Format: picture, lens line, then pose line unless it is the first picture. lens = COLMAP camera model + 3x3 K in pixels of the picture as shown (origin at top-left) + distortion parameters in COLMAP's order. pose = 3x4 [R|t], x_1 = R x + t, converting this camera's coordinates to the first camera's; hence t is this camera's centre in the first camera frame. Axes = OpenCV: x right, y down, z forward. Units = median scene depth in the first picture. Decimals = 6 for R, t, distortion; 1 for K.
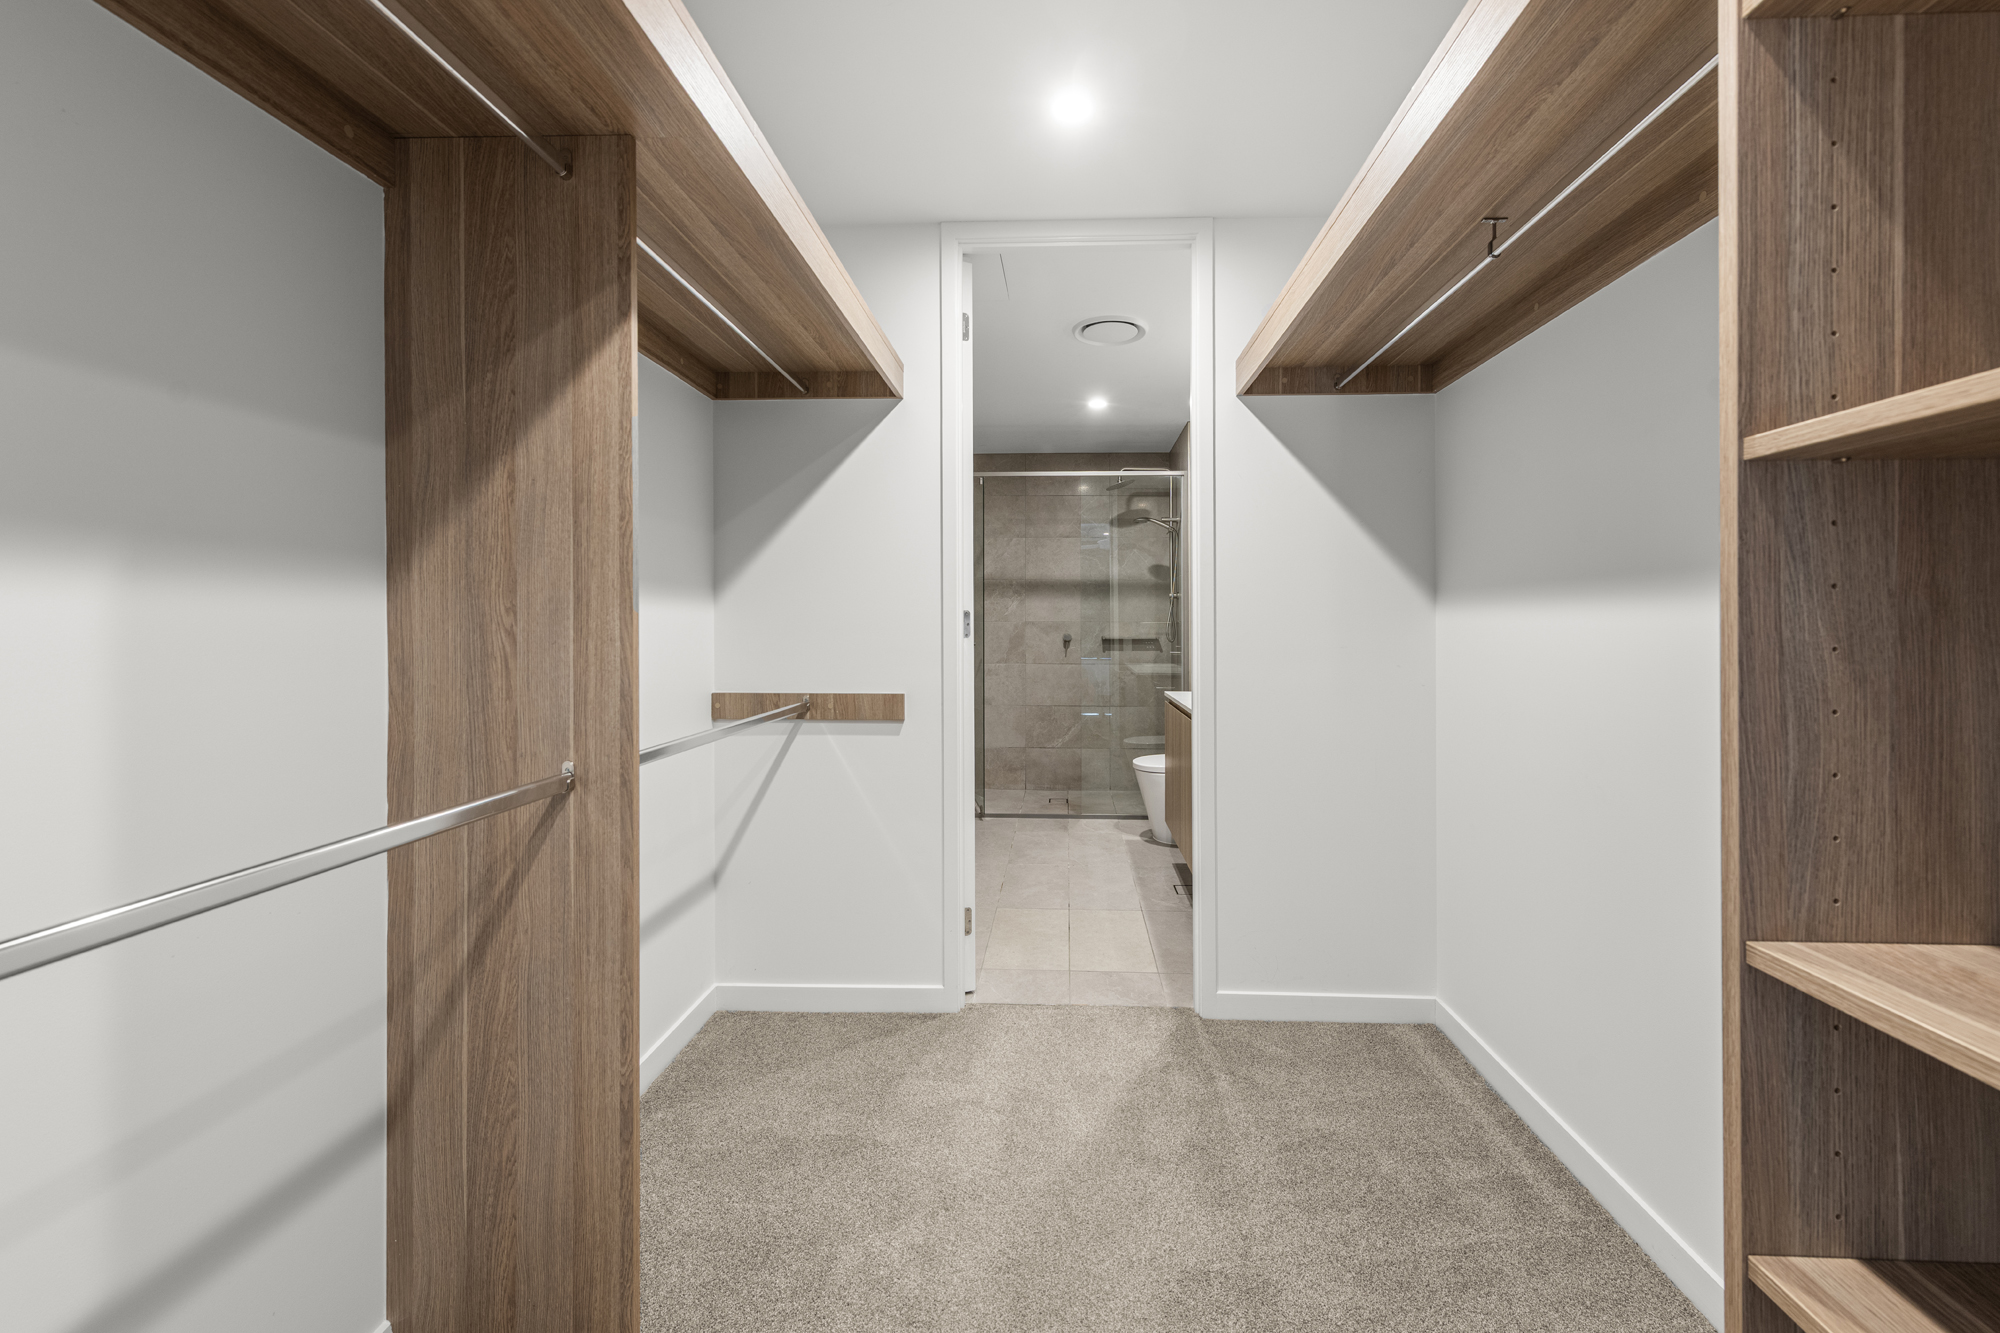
lens RADIAL K [[799.0, 0, 1019.3], [0, 799.0, 630.1], [0, 0, 1]] dist [0.005826, -0.000027]
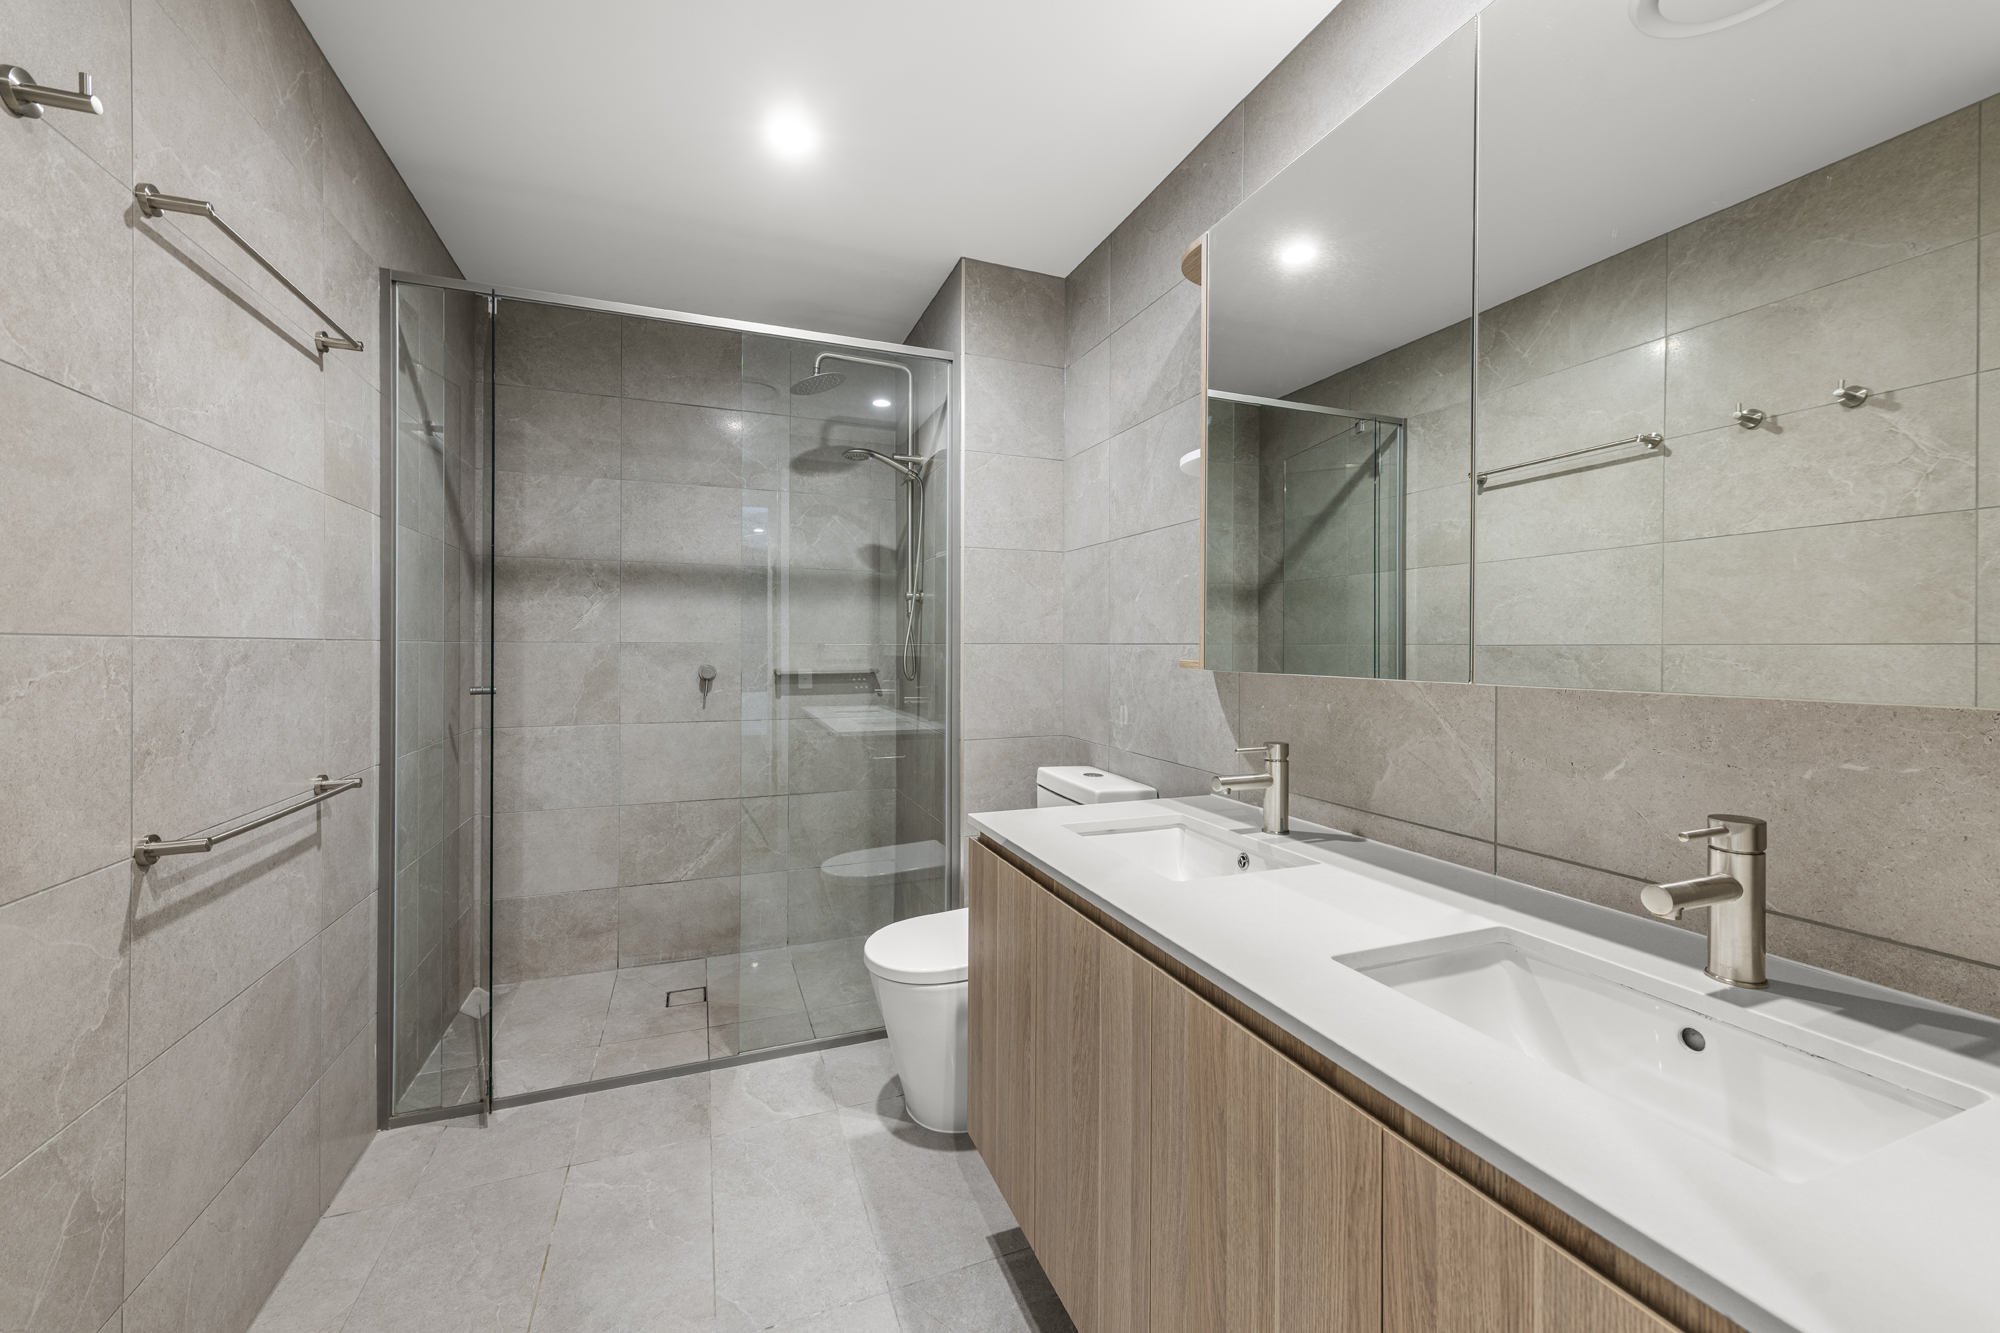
lens RADIAL K [[799.0, 0, 1019.3], [0, 799.0, 630.1], [0, 0, 1]] dist [0.005826, -0.000027]
pose [[0.905018, 0.006902, 0.425317, 0.024120], [0.003675, 0.999704, -0.024043, -0.006082], [-0.425357, 0.023323, 0.904725, 0.482805]]
